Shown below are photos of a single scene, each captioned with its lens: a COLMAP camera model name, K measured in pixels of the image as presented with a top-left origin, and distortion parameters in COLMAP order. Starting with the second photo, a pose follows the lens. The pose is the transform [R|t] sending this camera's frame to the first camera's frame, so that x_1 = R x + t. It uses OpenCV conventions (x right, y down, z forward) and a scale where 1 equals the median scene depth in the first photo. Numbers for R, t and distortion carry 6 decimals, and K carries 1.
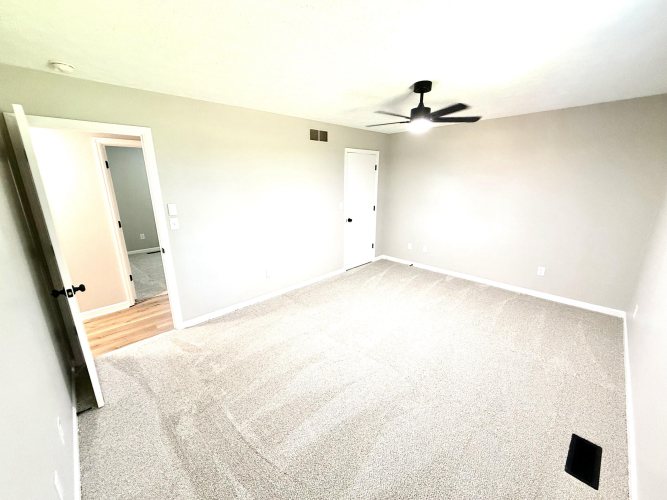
lens RADIAL K [[265.7, 0, 331.5], [0, 265.7, 249.1], [0, 0, 1]] dist [-0.000757, 0.000359]
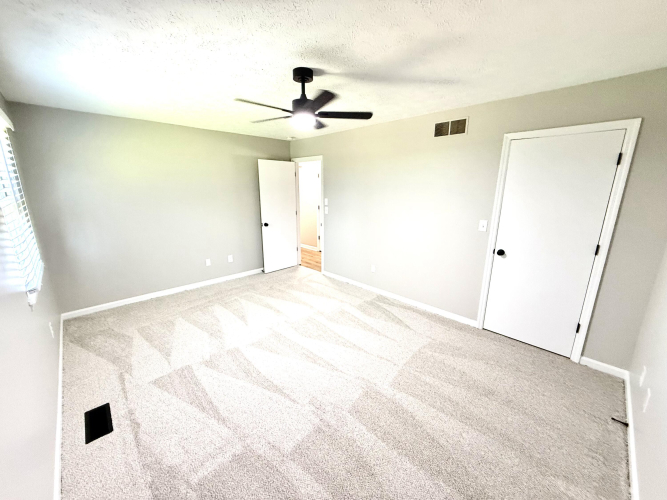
lens RADIAL K [[265.7, 0, 331.5], [0, 265.7, 249.1], [0, 0, 1]] dist [-0.000757, 0.000359]
pose [[0.002498, 0.238307, -0.971187, 0.790205], [-0.260889, 0.937711, 0.229422, -0.187250], [0.965365, 0.252799, 0.064514, 0.713078]]
